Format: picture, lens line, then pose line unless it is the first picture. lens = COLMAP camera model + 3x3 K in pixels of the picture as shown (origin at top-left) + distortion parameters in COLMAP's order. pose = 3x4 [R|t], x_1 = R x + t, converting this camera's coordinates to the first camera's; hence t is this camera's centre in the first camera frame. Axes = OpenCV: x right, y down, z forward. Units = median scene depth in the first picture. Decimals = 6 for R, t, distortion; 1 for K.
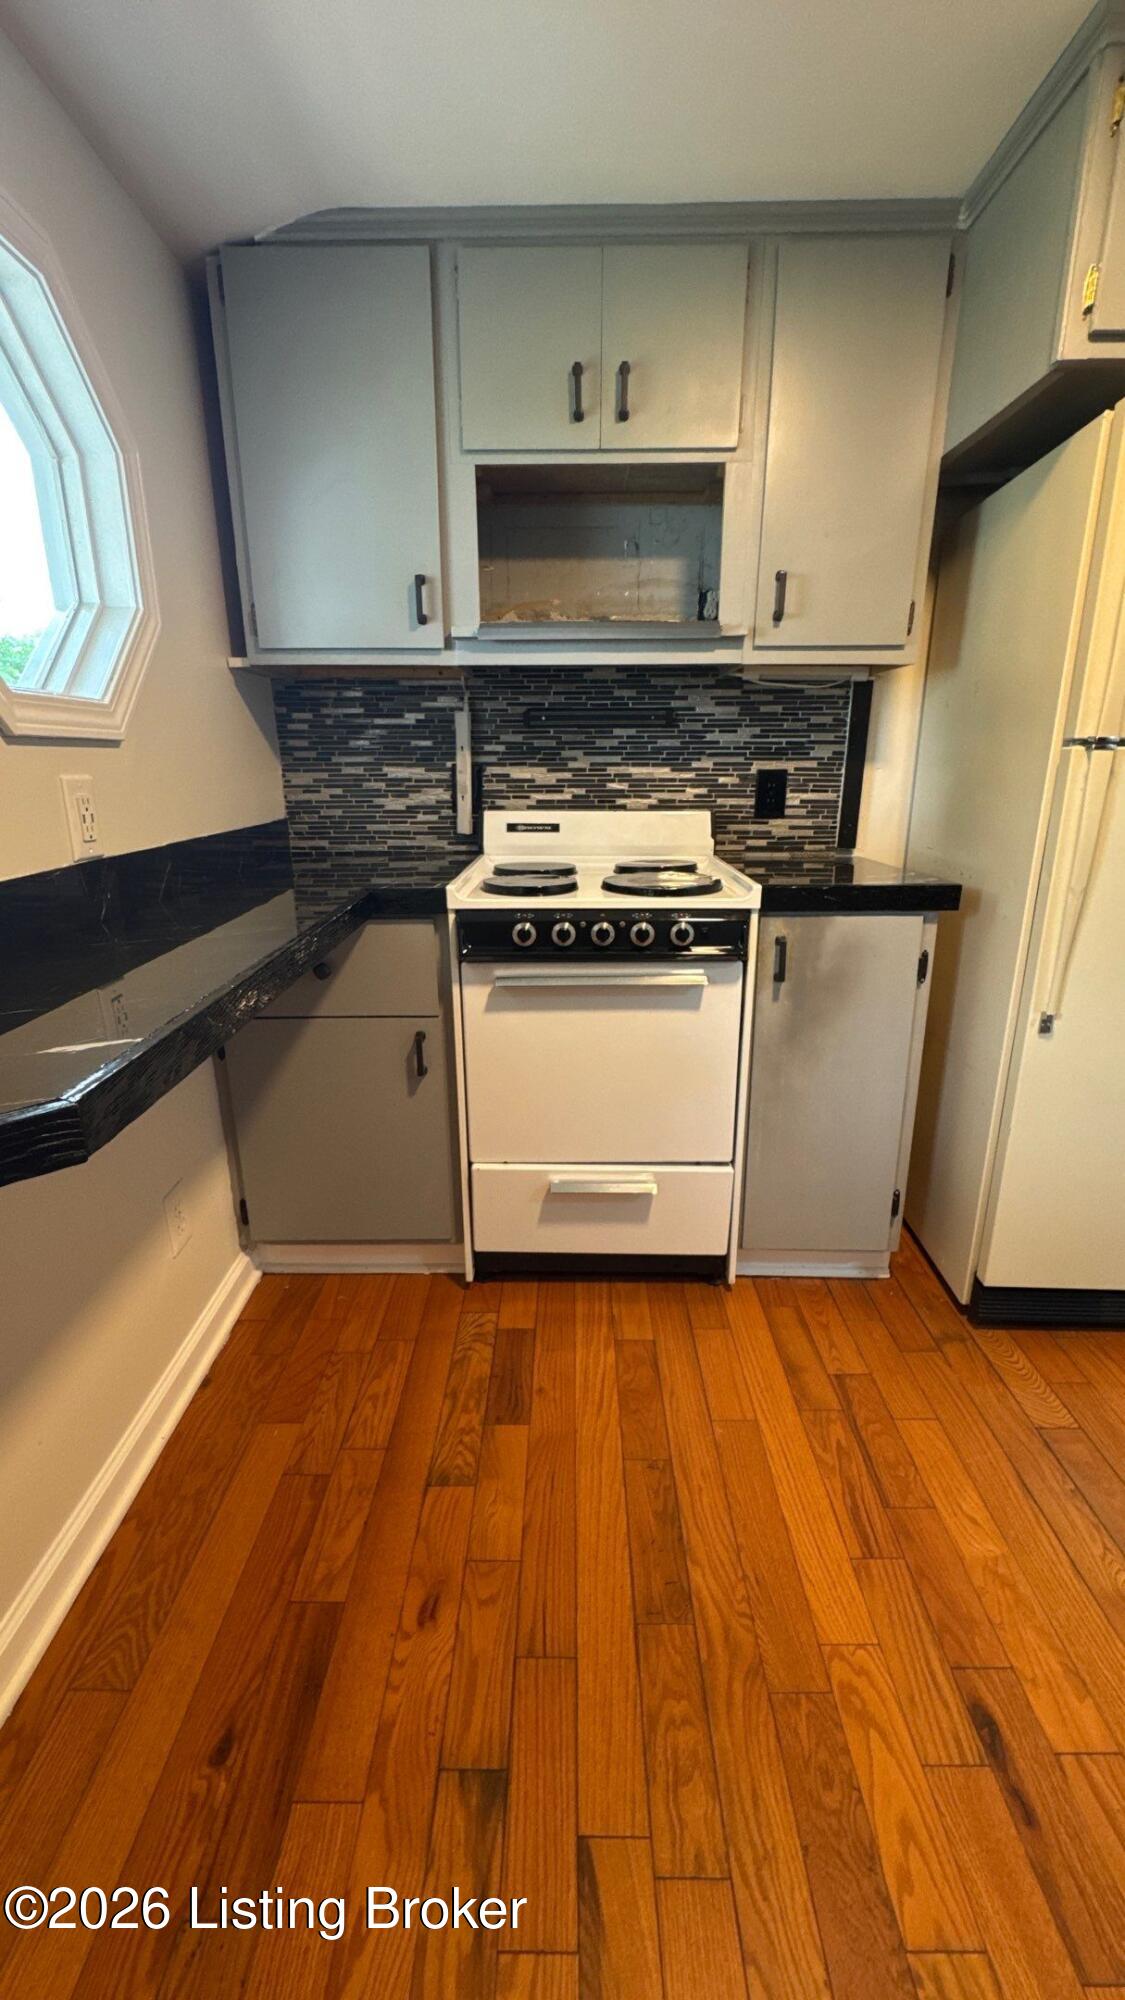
lens RADIAL K [[797.8, 0, 562.4], [0, 797.8, 1000.8], [0, 0, 1]] dist [-0.003248, 0.000010]
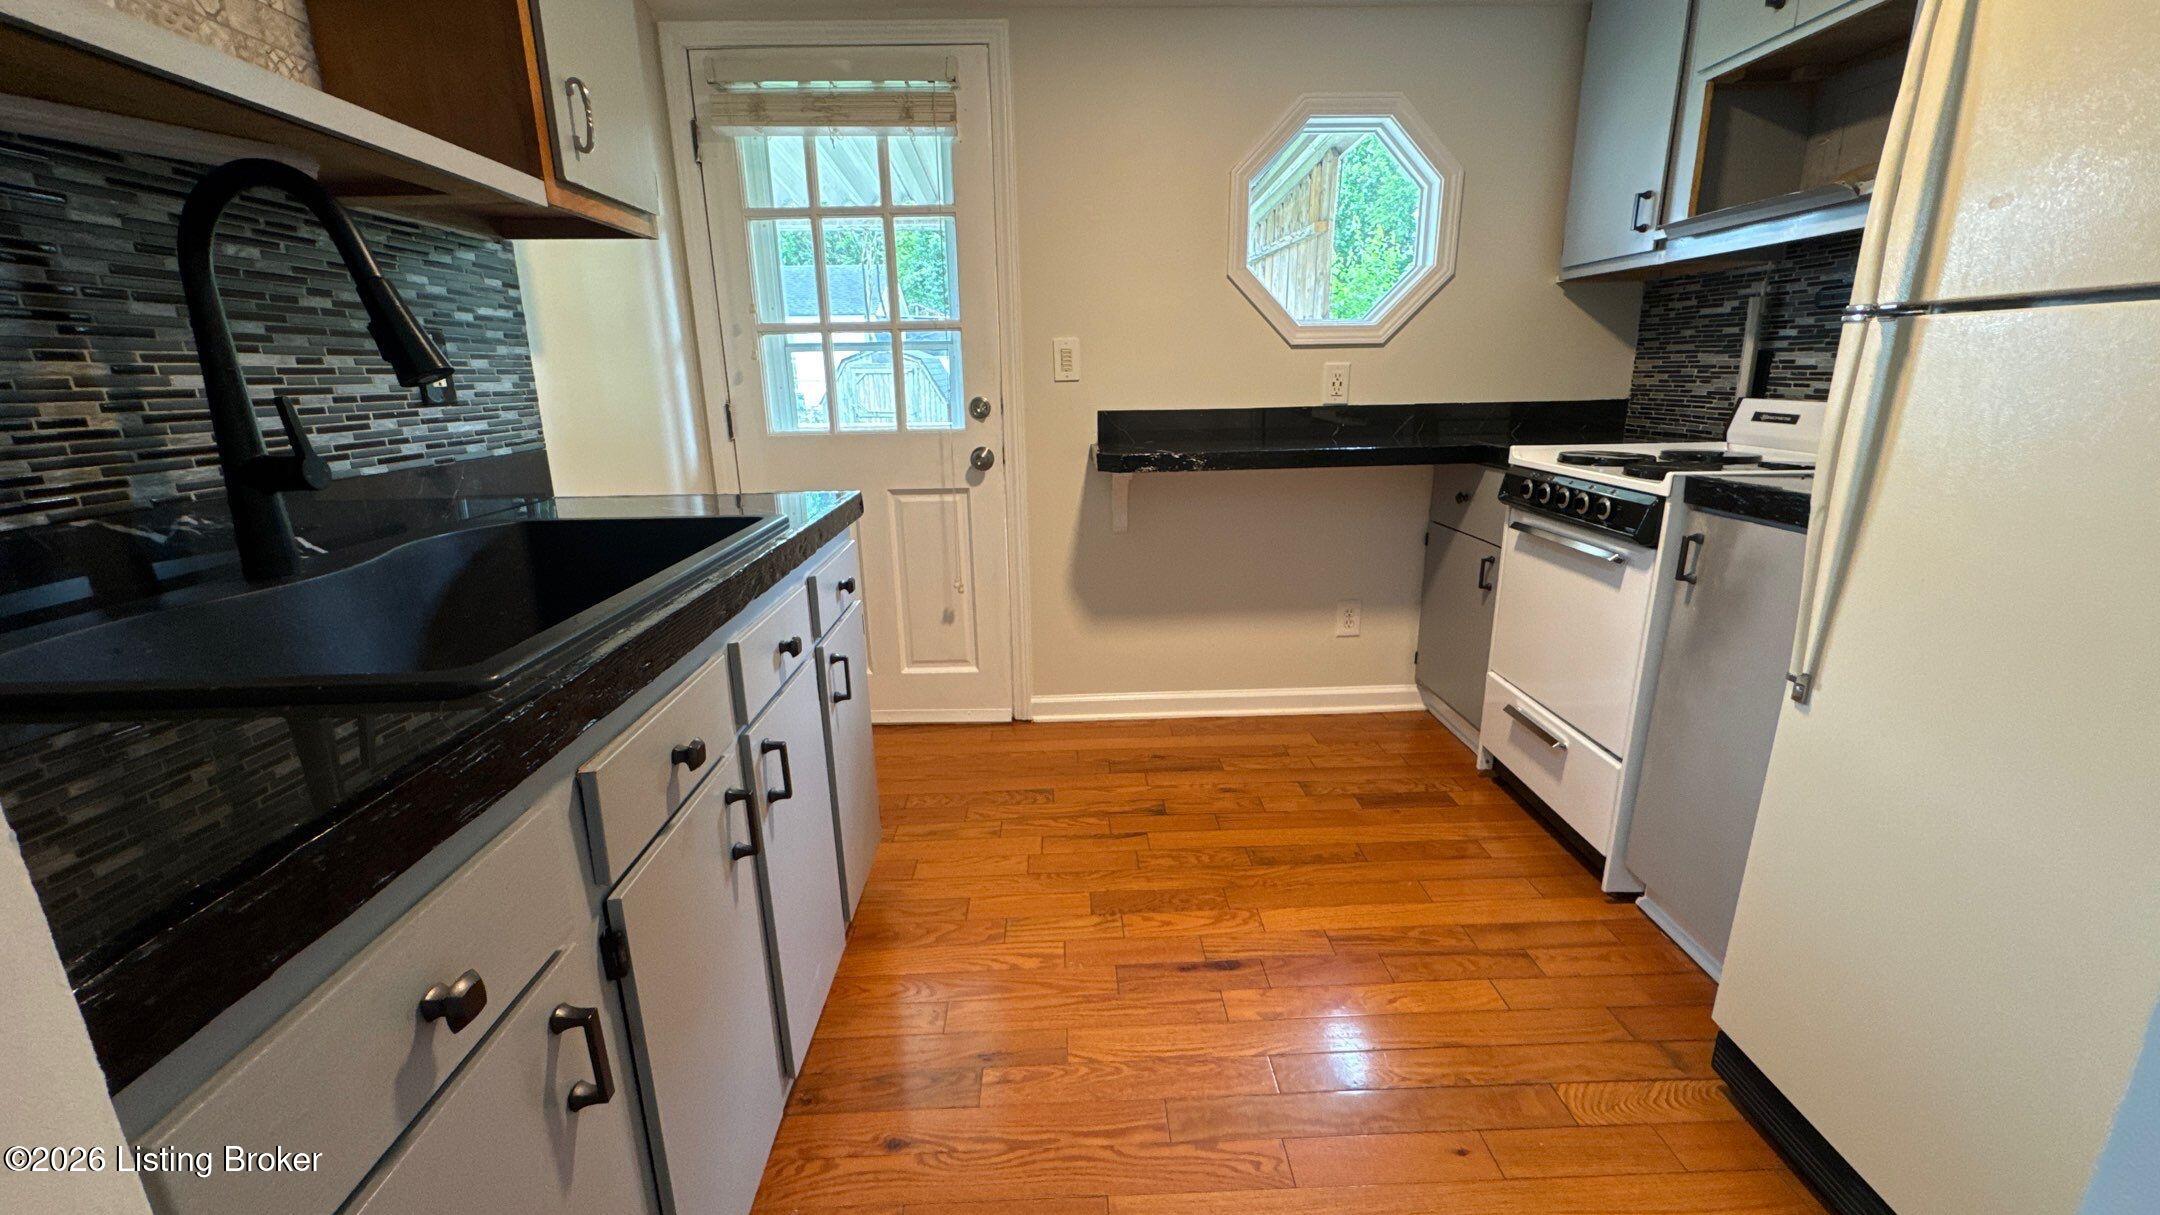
lens RADIAL K [[861.6, 0, 1082.1], [0, 861.6, 604.1], [0, 0, 1]] dist [-0.003248, 0.000010]
pose [[0.036071, 0.265459, -0.963447, 1.177126], [-0.269583, 0.930919, 0.246403, -0.055434], [0.962301, 0.250841, 0.105143, 0.217216]]
